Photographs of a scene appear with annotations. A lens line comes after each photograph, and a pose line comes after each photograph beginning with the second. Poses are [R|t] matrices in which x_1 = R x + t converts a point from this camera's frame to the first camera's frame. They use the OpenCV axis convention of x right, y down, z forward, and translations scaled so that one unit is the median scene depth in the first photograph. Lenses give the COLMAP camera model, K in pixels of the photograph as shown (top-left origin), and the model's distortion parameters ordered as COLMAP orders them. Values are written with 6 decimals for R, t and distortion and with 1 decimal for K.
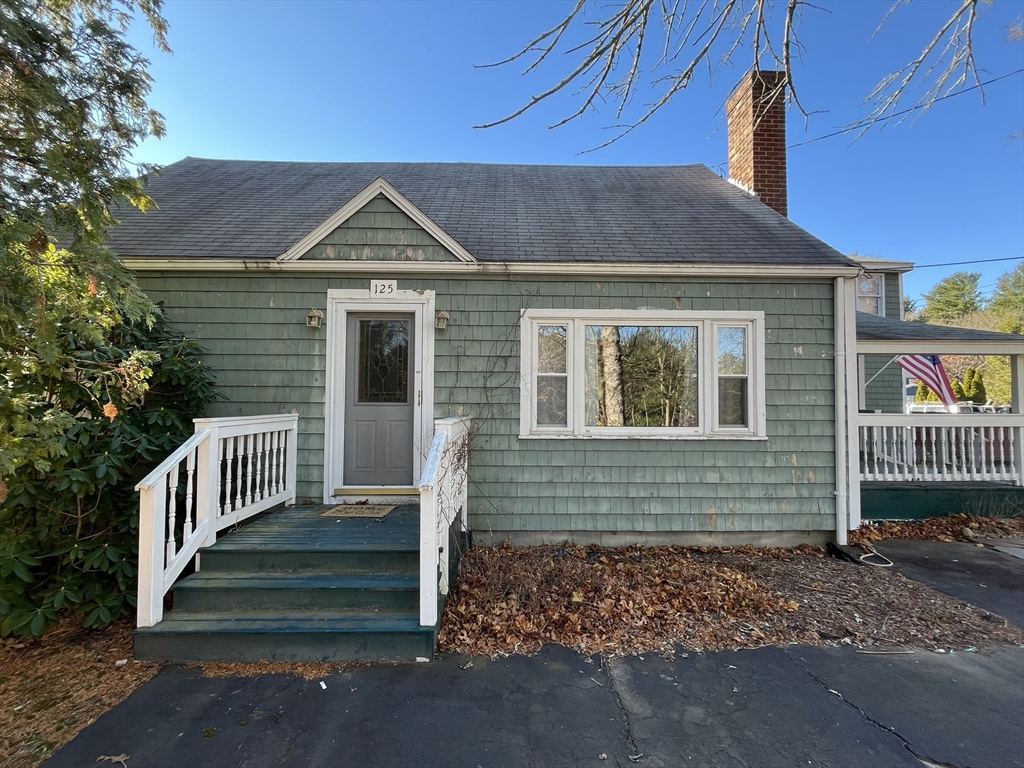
lens RADIAL K [[457.0, 0, 514.3], [0, 457.0, 382.9], [0, 0, 1]] dist [-0.004316, -0.000738]
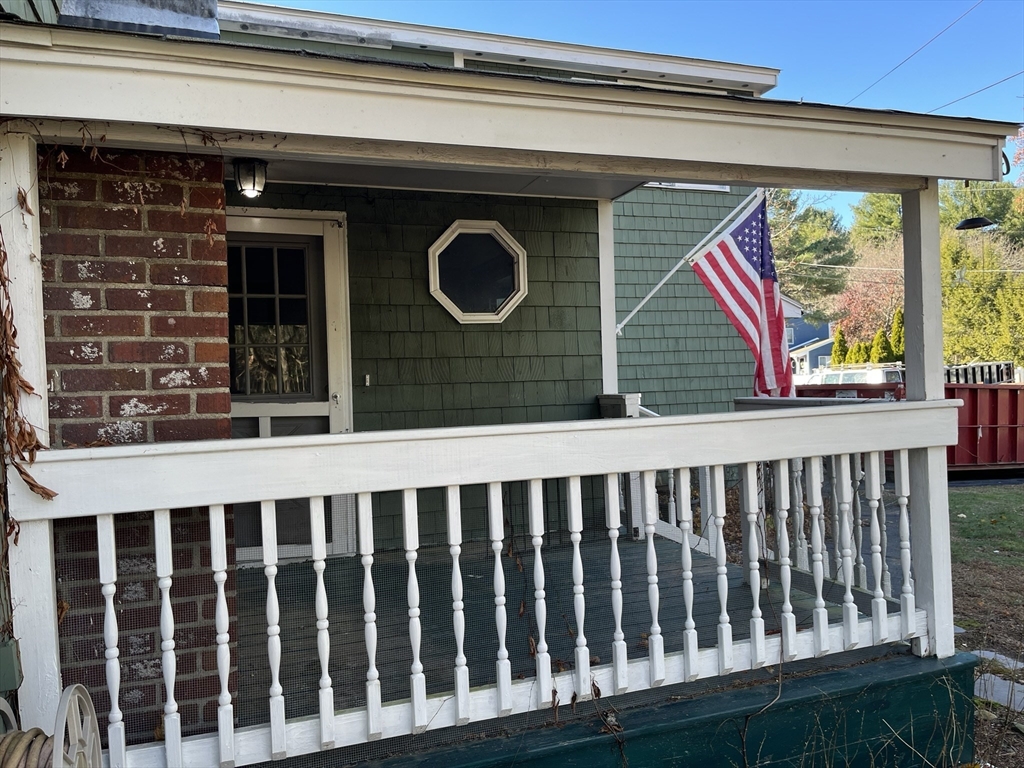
lens RADIAL K [[799.7, 0, 510.8], [0, 799.7, 385.2], [0, 0, 1]] dist [0.040589, -0.018716]
pose [[0.946619, -0.041639, 0.319655, 0.491053], [0.027892, 0.998483, 0.047466, 0.017480], [-0.321147, -0.036016, 0.946344, 0.421087]]
